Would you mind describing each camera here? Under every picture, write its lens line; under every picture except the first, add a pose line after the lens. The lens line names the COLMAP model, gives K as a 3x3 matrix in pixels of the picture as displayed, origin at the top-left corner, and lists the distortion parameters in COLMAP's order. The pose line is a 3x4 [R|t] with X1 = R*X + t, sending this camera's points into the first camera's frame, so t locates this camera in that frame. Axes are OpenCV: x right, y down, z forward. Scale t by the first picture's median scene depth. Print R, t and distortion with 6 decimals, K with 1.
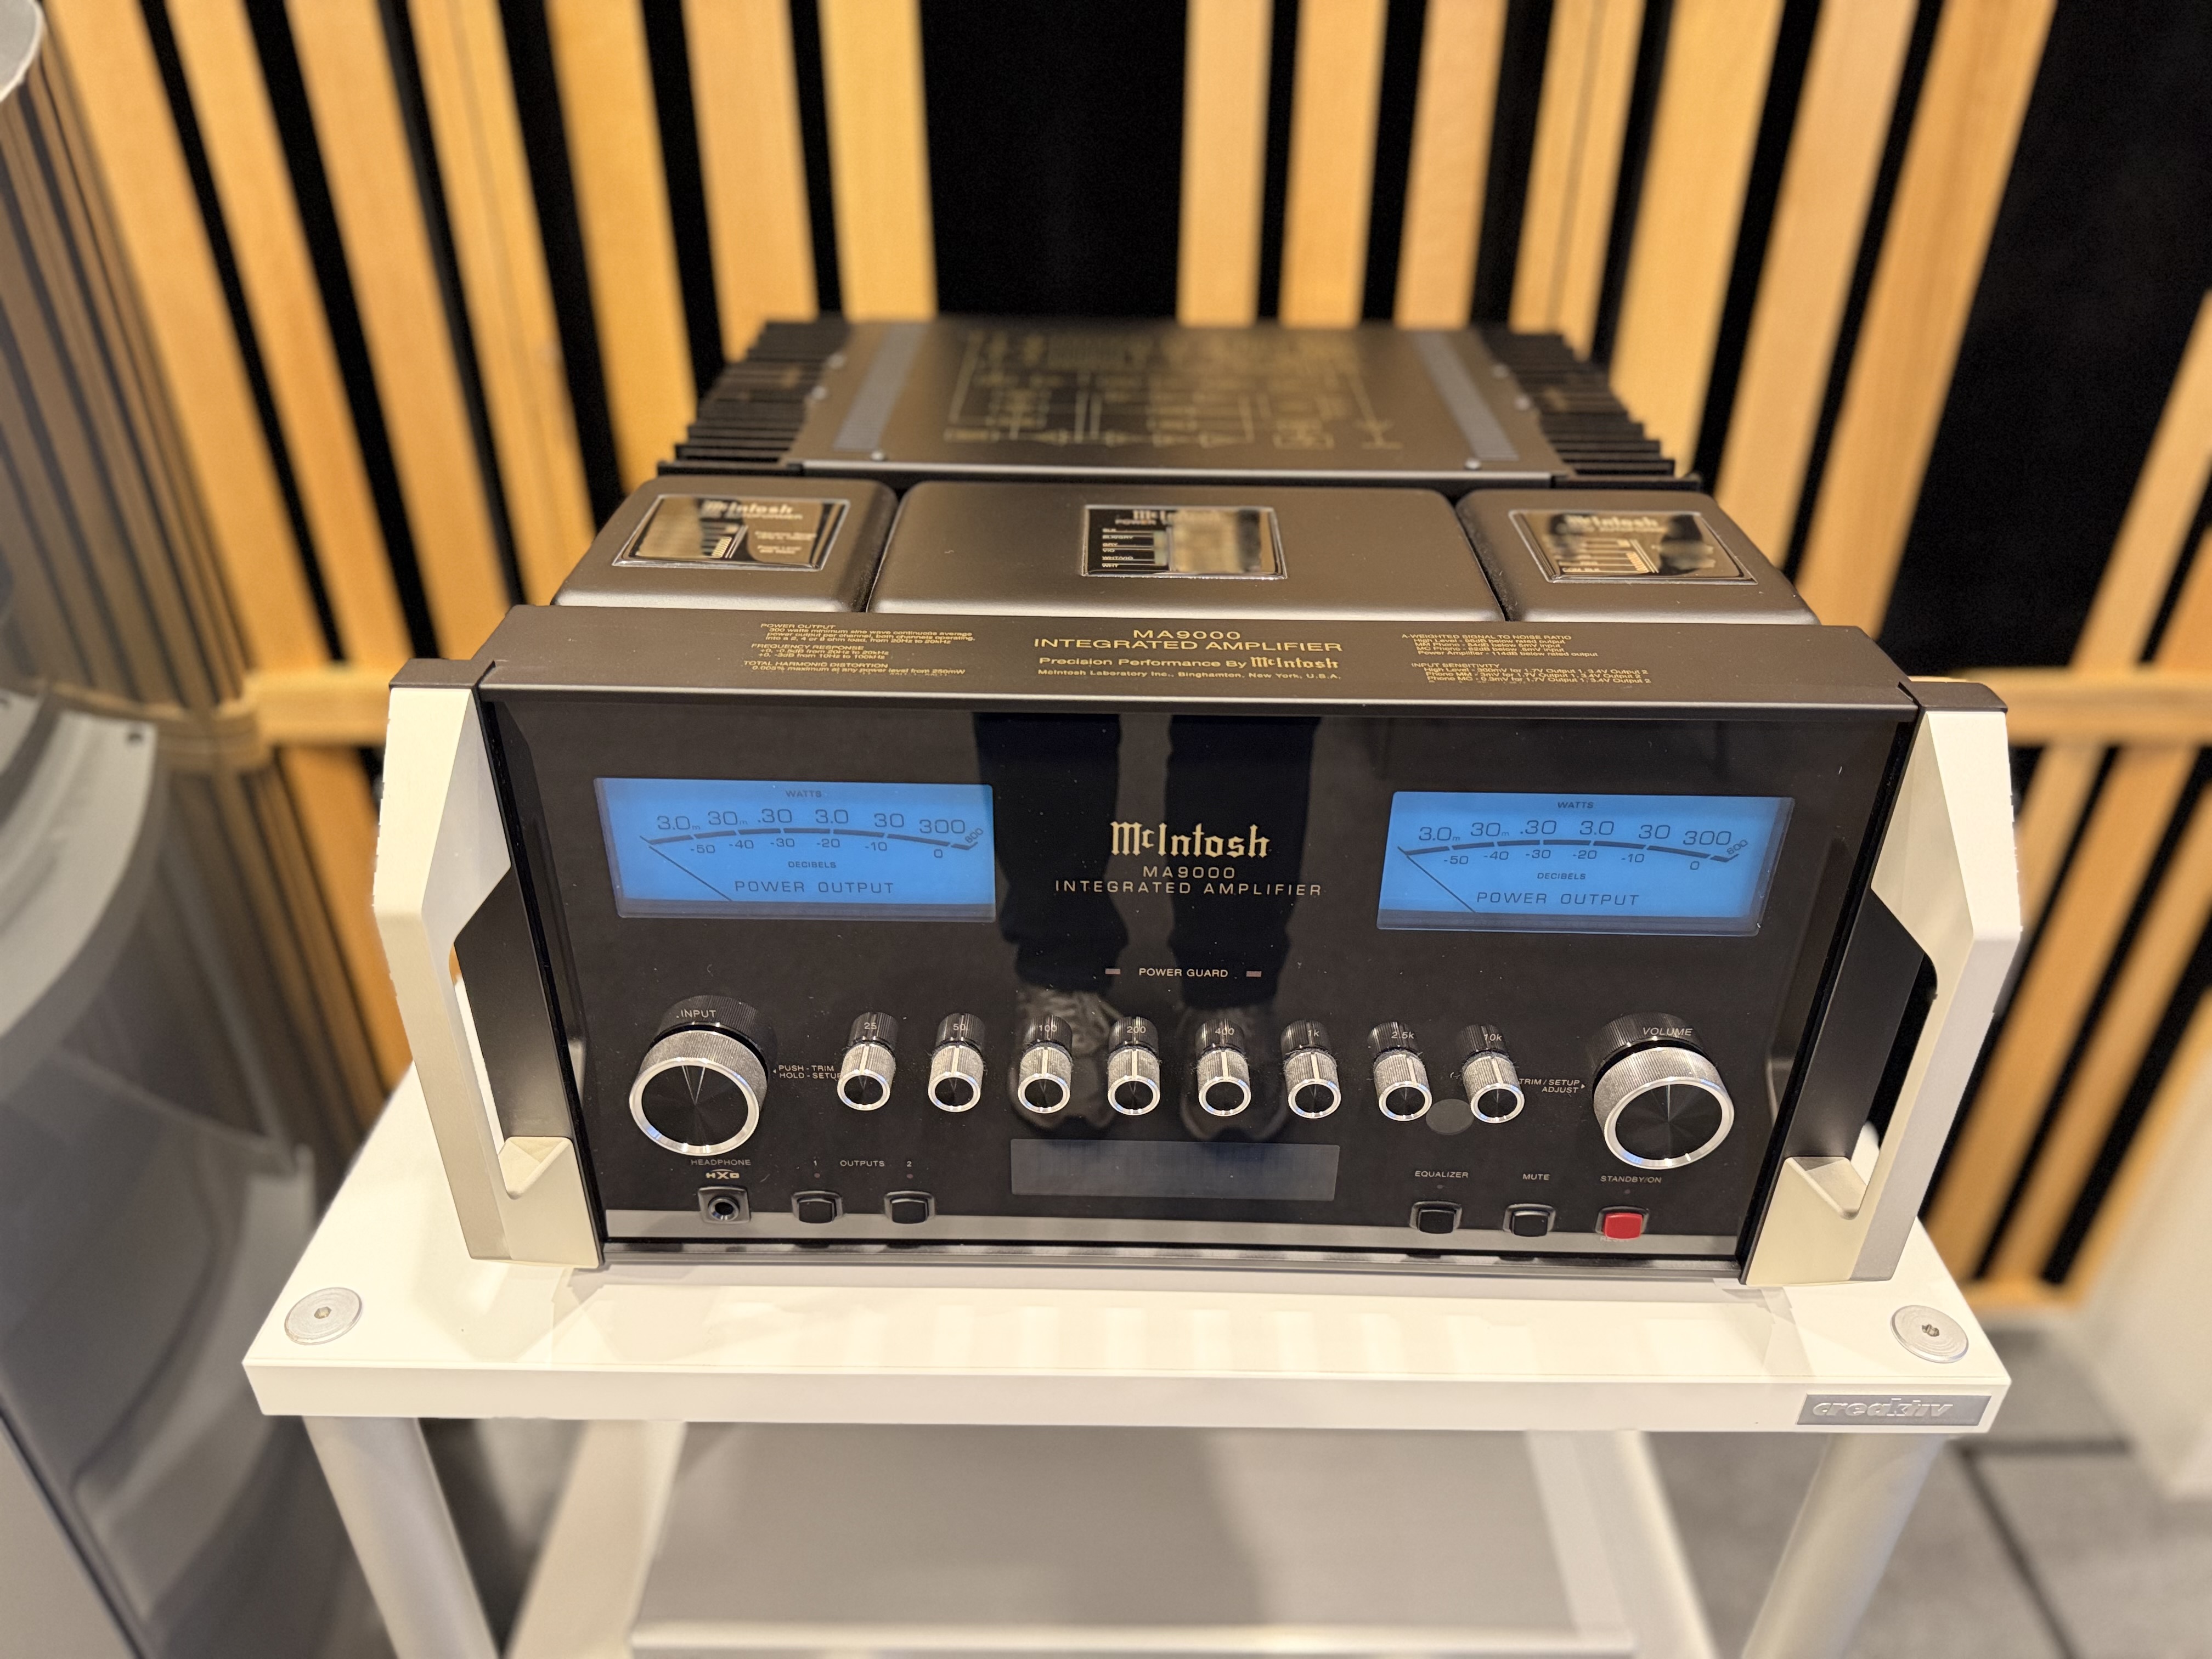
lens RADIAL K [[1551.4, 0, 1106.0], [0, 1551.4, 829.5], [0, 0, 1]] dist [0.193582, -0.340694]
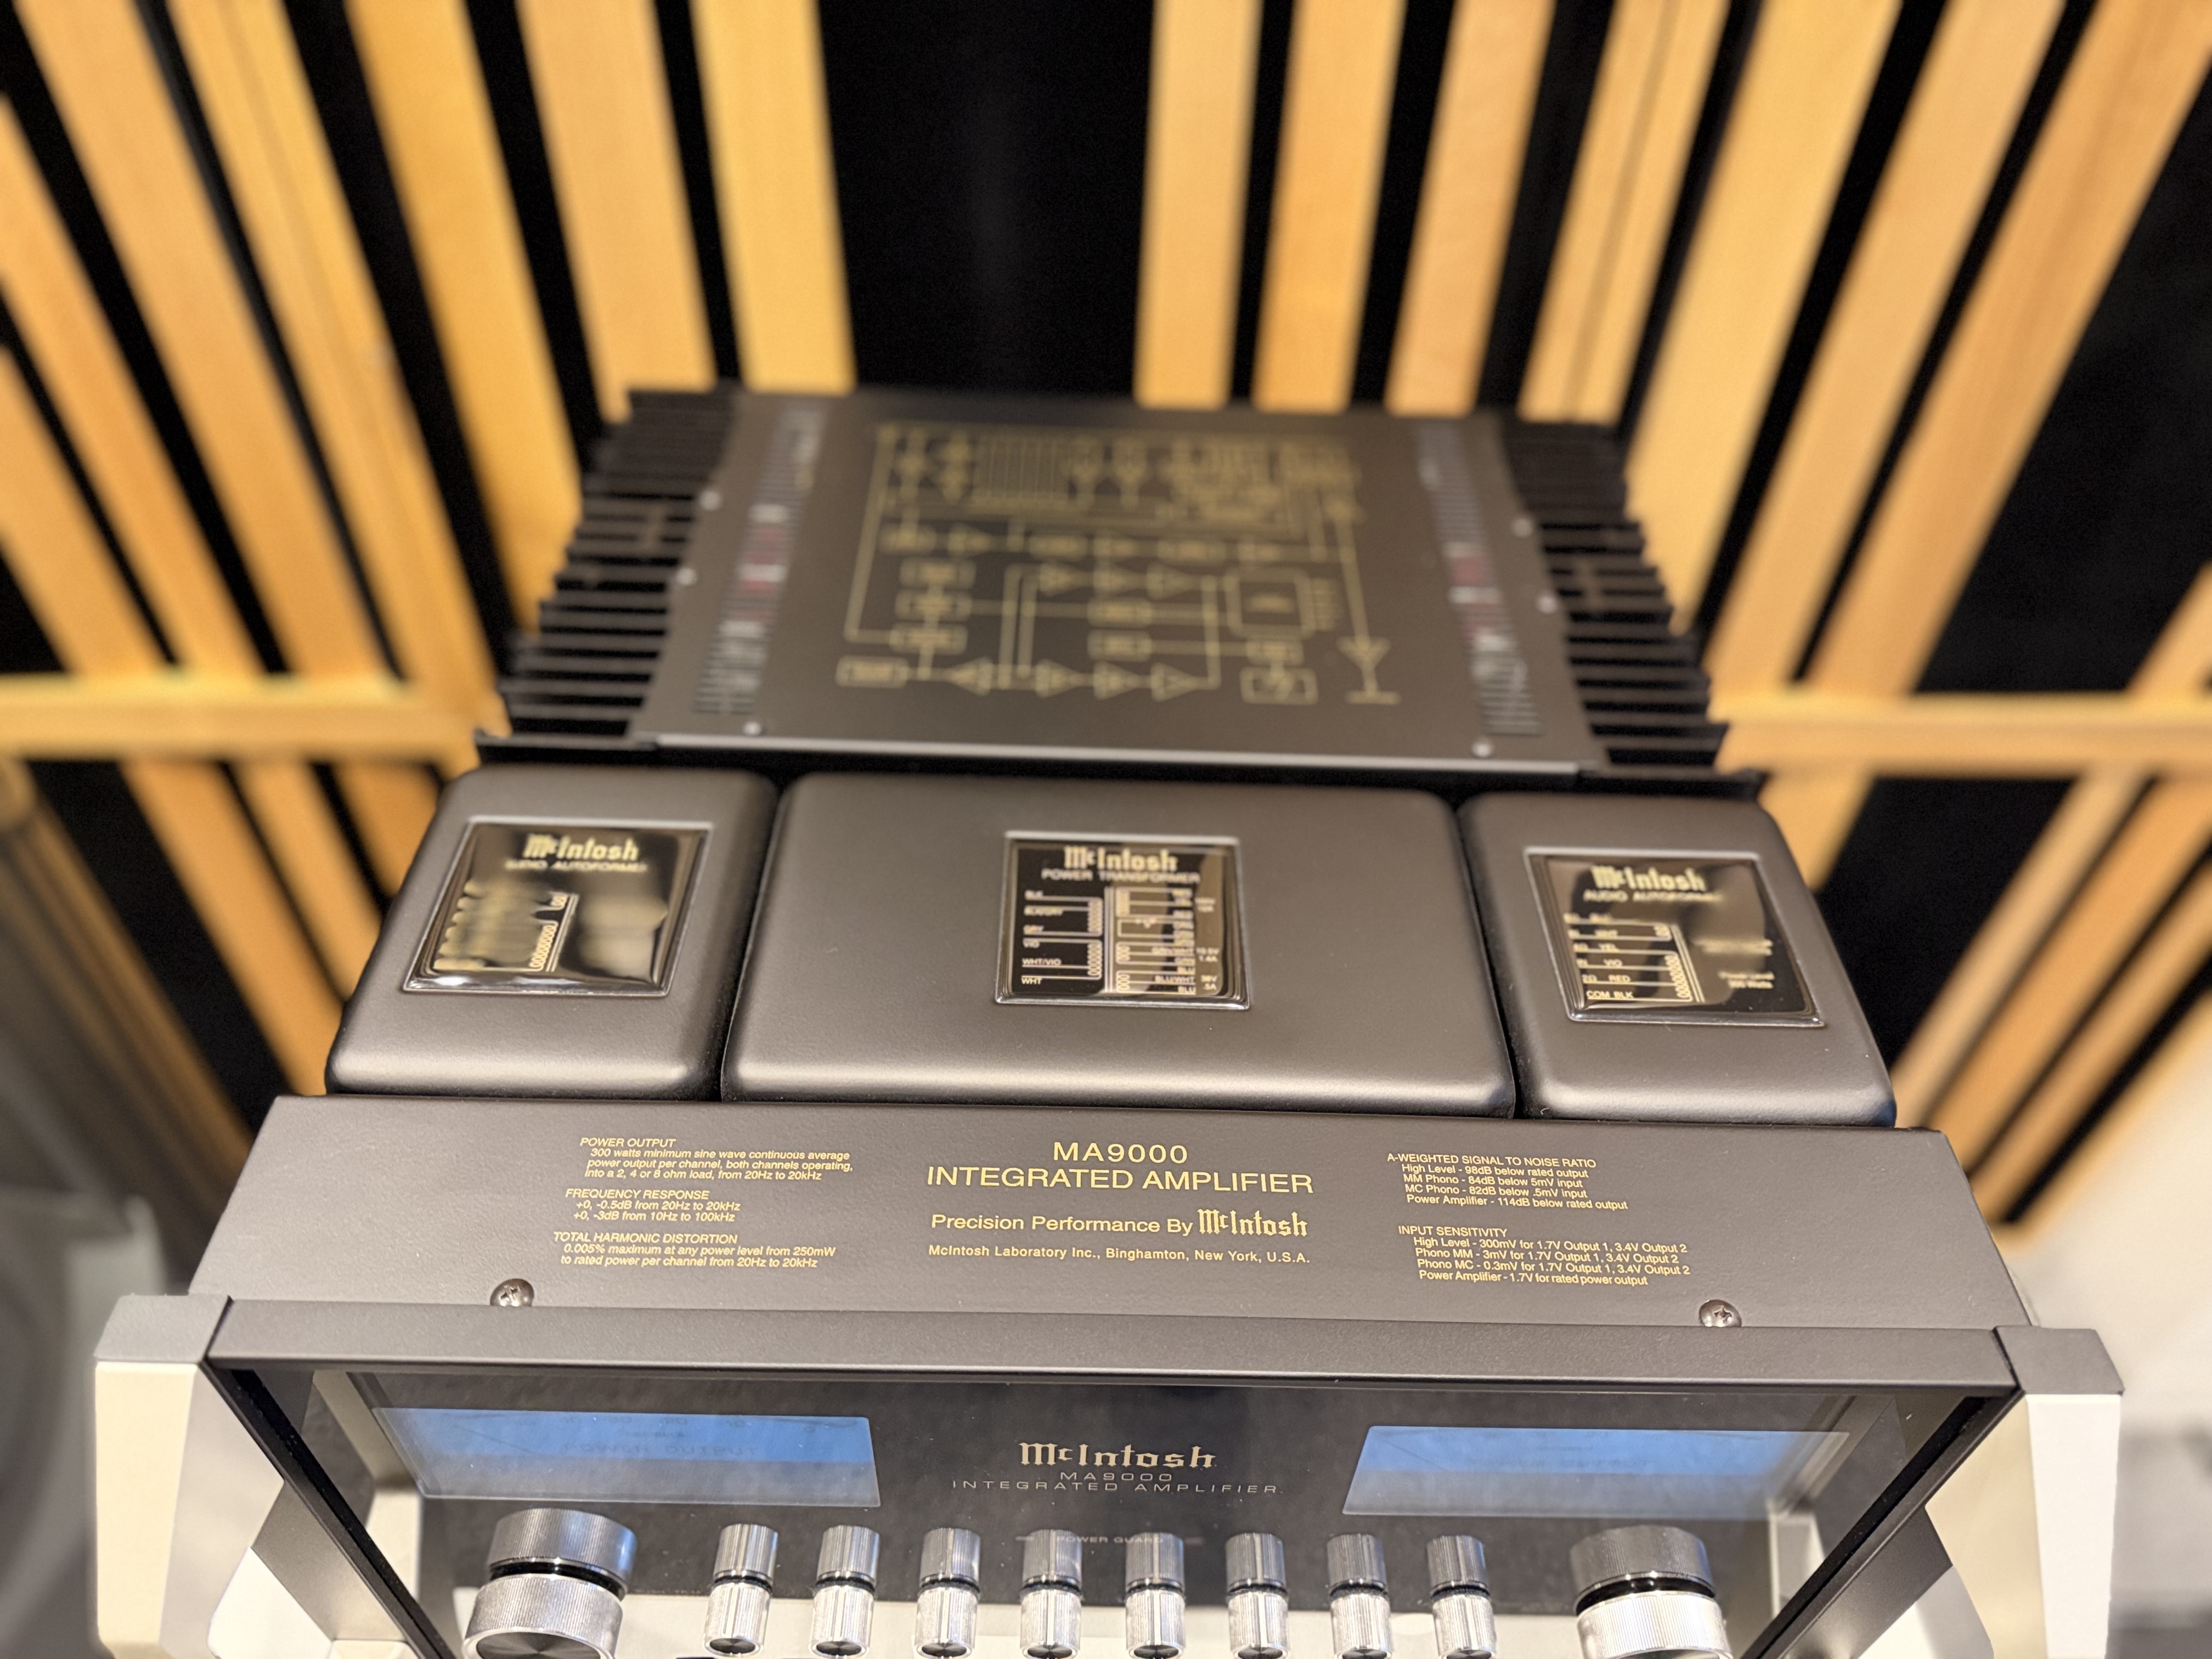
lens RADIAL K [[1551.4, 0, 1106.0], [0, 1551.4, 829.5], [0, 0, 1]] dist [0.193582, -0.340694]
pose [[0.999738, 0.010900, 0.020137, 0.023491], [-0.014999, 0.976232, 0.216209, -0.408444], [-0.017301, -0.216455, 0.976139, 0.223364]]
